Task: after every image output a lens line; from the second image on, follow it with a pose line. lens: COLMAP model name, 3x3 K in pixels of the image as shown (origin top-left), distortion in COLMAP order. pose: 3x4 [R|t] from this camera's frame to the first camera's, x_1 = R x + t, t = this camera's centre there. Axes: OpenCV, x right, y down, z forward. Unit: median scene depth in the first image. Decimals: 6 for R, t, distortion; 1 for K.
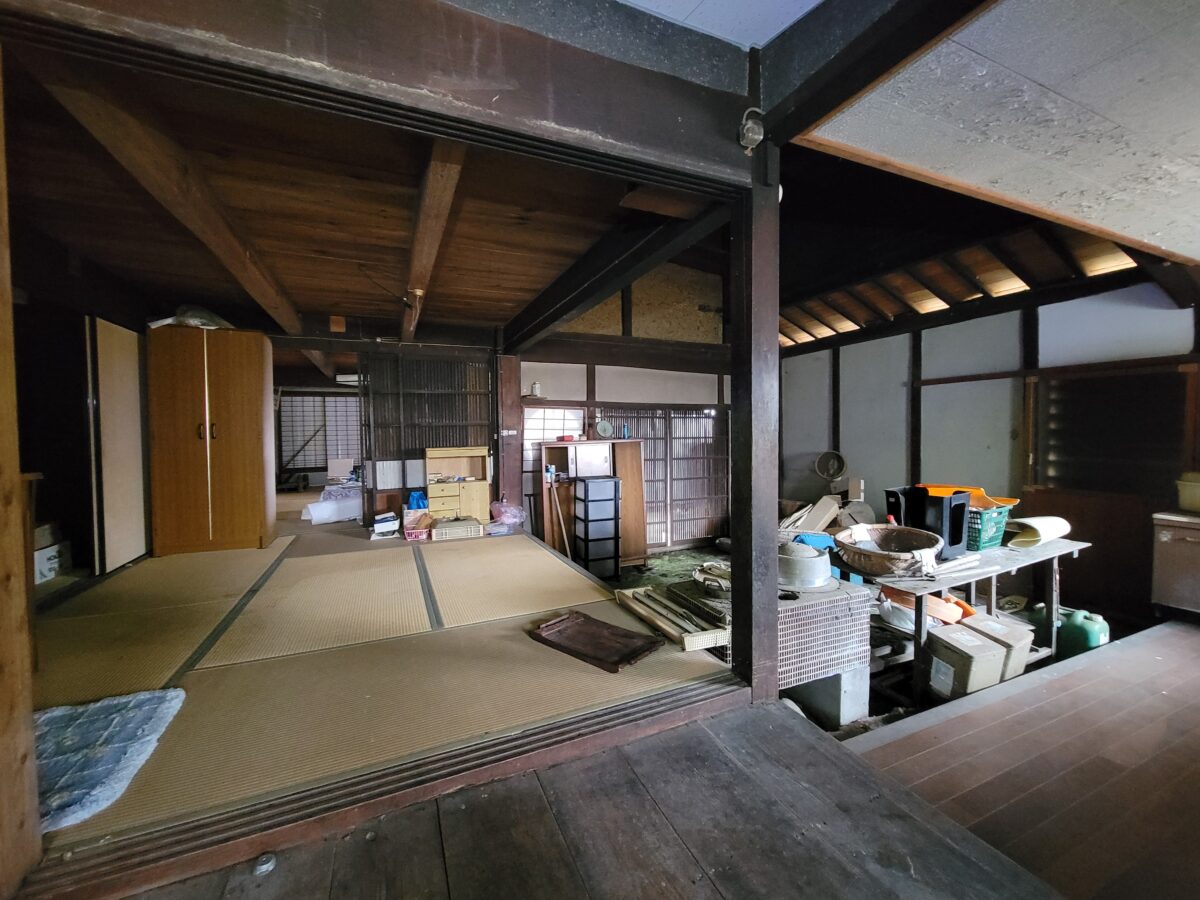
lens RADIAL K [[488.7, 0, 599.2], [0, 488.7, 447.2], [0, 0, 1]] dist [0.001732, -0.000051]
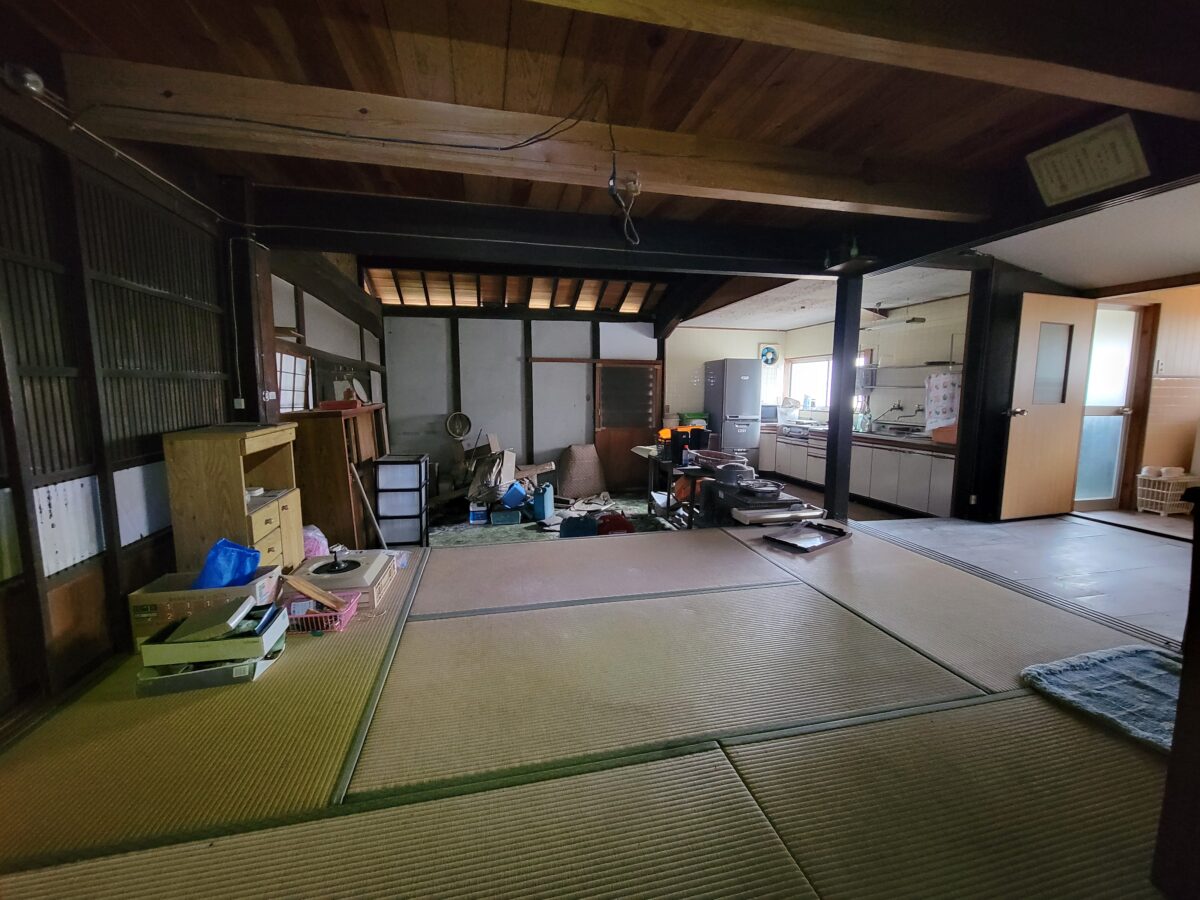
lens RADIAL K [[488.7, 0, 593.6], [0, 488.7, 448.7], [0, 0, 1]] dist [0.001732, -0.000051]
pose [[0.190659, -0.105392, 0.975982, -0.671219], [0.025335, 0.994417, 0.102434, -0.019625], [-0.981329, 0.005196, 0.192264, 0.576689]]
